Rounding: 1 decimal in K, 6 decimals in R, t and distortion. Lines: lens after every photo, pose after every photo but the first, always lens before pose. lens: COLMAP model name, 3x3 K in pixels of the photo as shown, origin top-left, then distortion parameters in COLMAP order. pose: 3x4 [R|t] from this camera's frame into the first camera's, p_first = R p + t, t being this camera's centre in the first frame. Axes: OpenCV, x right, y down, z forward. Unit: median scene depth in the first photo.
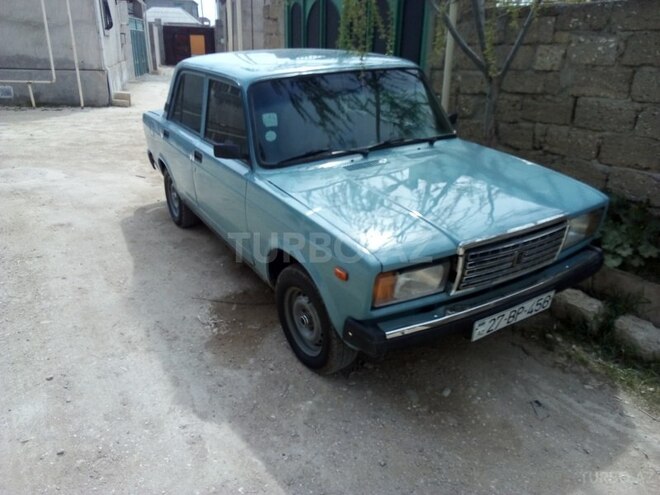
lens RADIAL K [[522.6, 0, 322.0], [0, 522.6, 248.4], [0, 0, 1]] dist [0.068872, -0.085475]
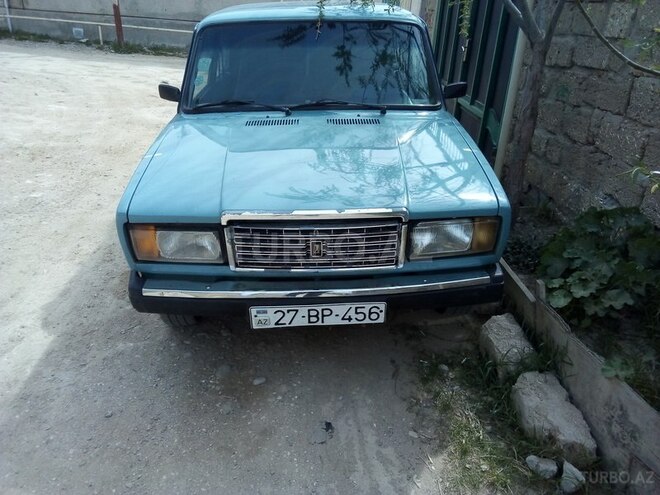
lens RADIAL K [[522.6, 0, 322.0], [0, 522.6, 248.4], [0, 0, 1]] dist [0.068872, -0.085475]
pose [[0.875503, 0.224419, -0.427938, 0.611684], [-0.203533, 0.974484, 0.094637, -0.051094], [0.438257, 0.004245, 0.898840, 0.217790]]
